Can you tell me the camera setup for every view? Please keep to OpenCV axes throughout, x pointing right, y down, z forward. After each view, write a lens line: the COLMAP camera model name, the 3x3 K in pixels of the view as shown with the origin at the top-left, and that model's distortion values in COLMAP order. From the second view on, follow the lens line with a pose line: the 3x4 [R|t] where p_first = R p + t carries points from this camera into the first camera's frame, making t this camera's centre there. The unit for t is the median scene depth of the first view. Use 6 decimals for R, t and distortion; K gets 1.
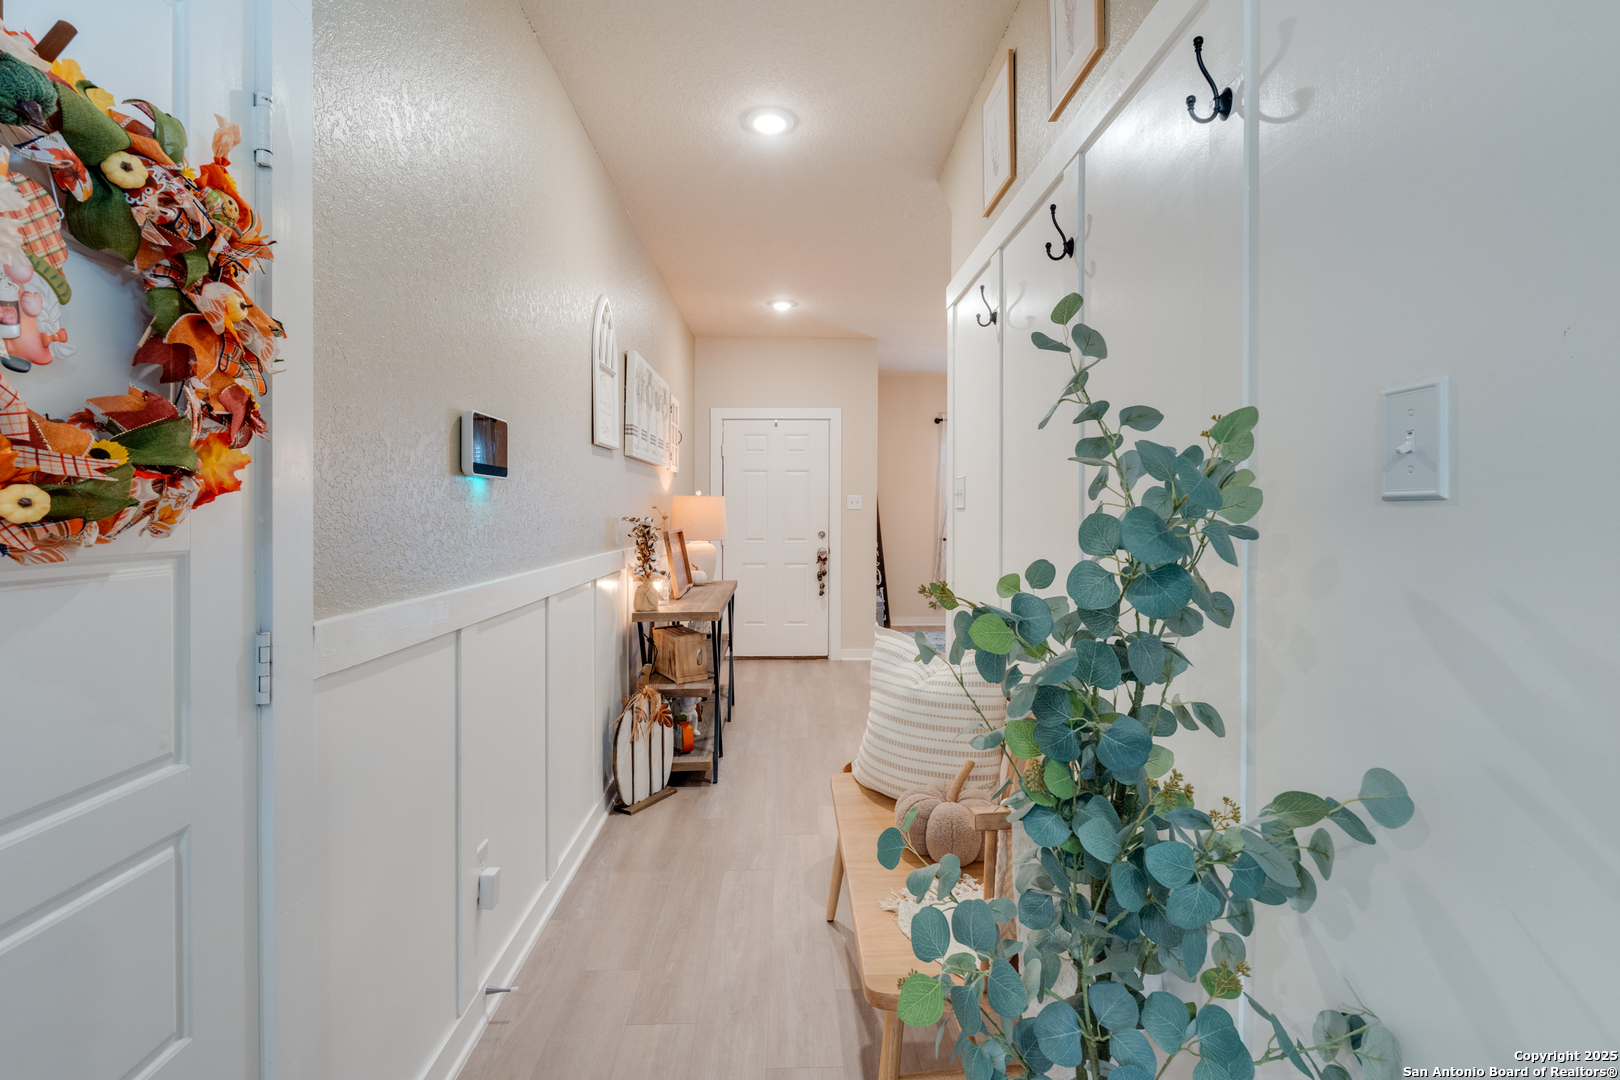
lens RADIAL K [[715.0, 0, 817.6], [0, 715.0, 520.8], [0, 0, 1]] dist [-0.004201, 0.000013]
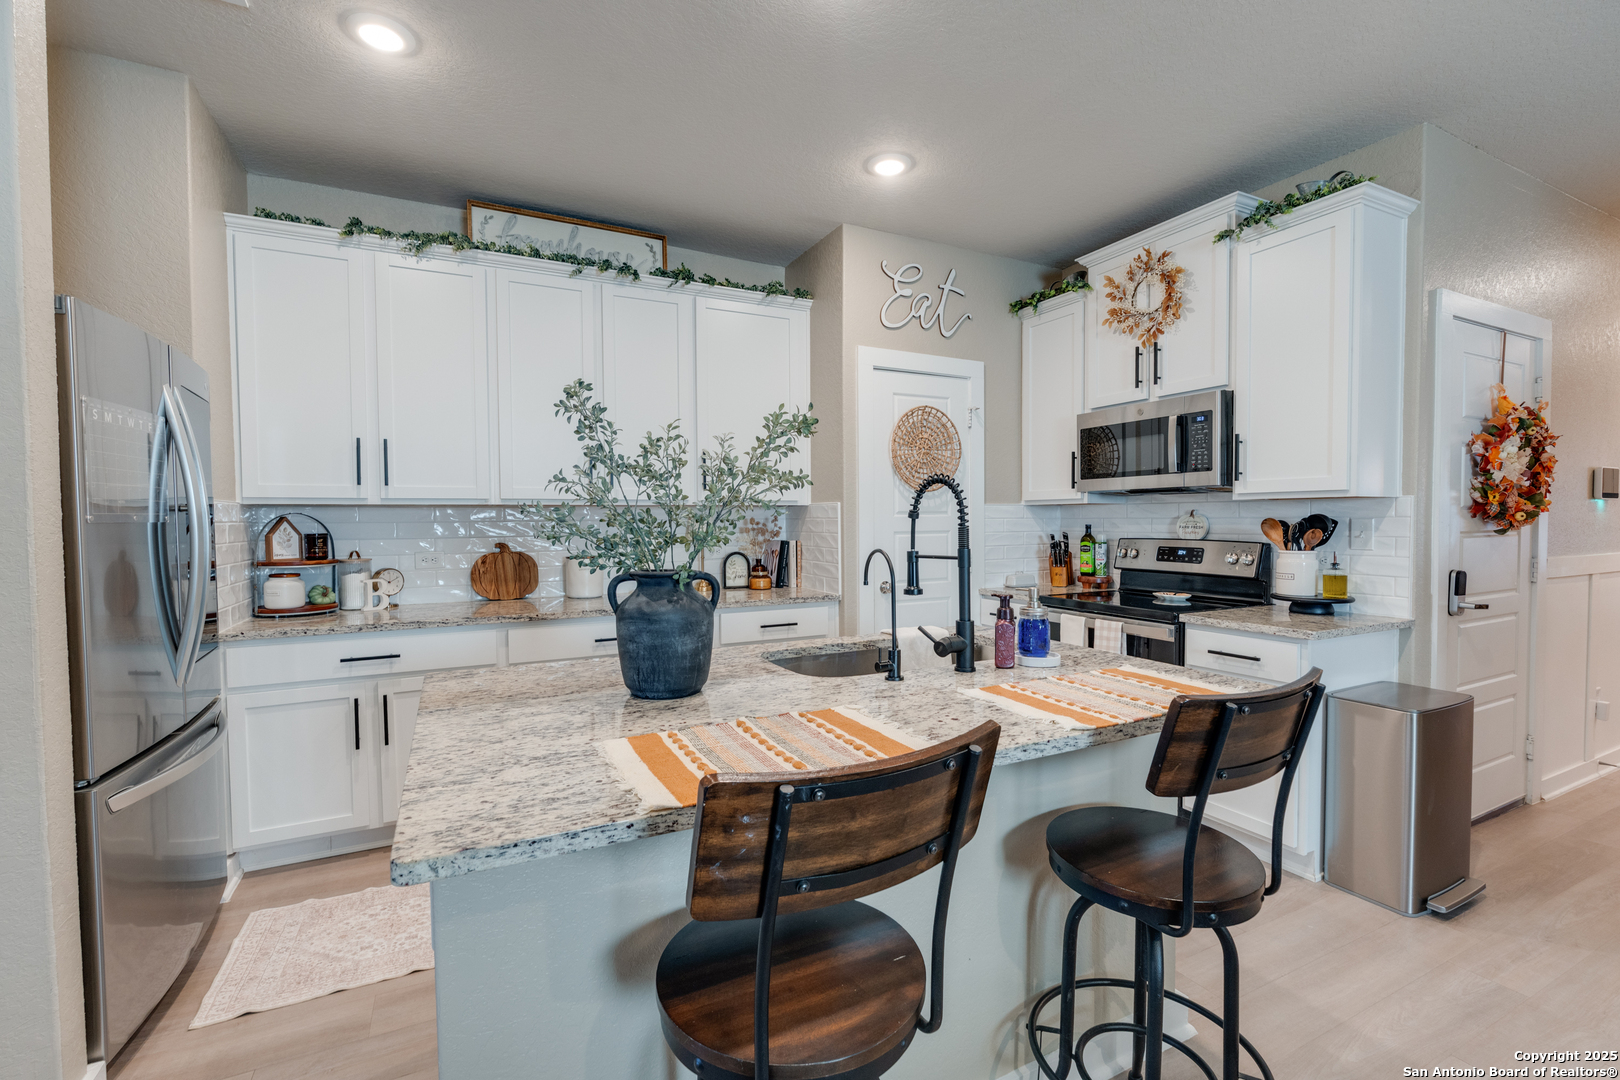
lens RADIAL K [[709.5, 0, 810.0], [0, 709.5, 540.0], [0, 0, 1]] dist [-0.001067, -0.000250]
pose [[0.410158, 0.020274, -0.911789, 0.208880], [-0.004688, 0.999787, 0.020122, 0.011343], [0.912002, -0.003979, 0.410166, -0.911254]]
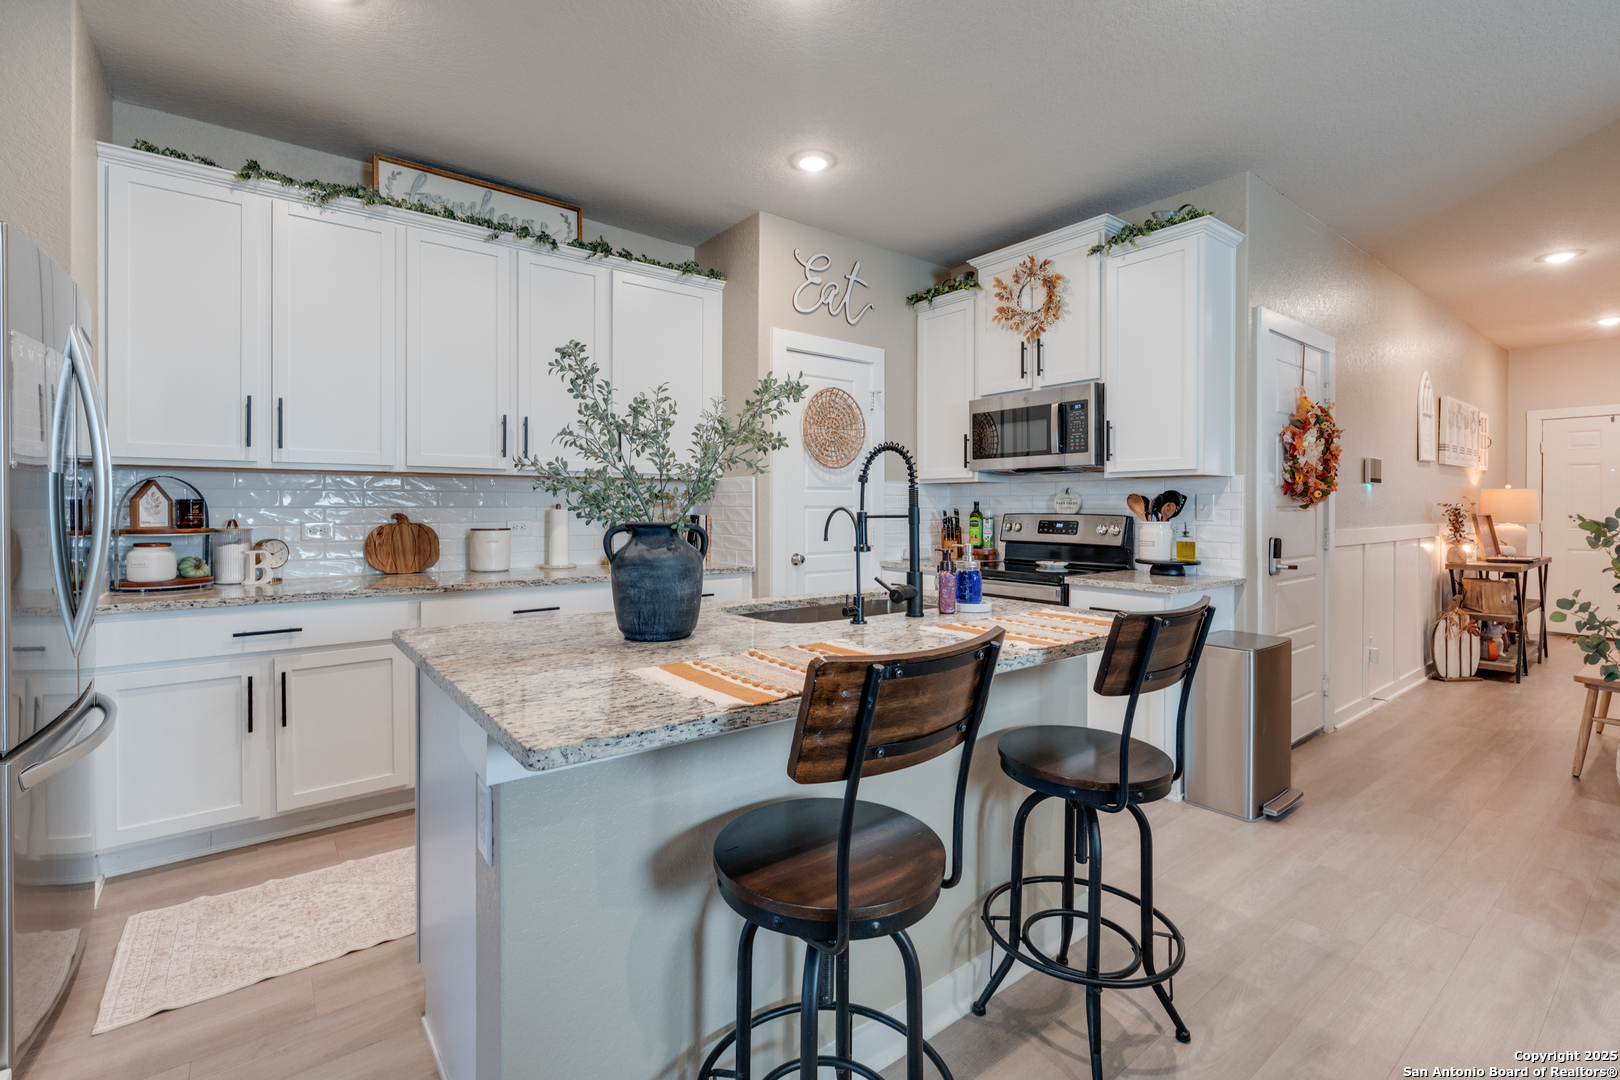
lens RADIAL K [[722.3, 0, 808.3], [0, 722.3, 507.5], [0, 0, 1]] dist [-0.001237, 0.000200]
pose [[0.576315, -0.002120, -0.817225, 0.219391], [-0.010872, 0.999888, -0.010261, 0.034007], [0.817155, 0.014798, 0.576228, -1.009193]]
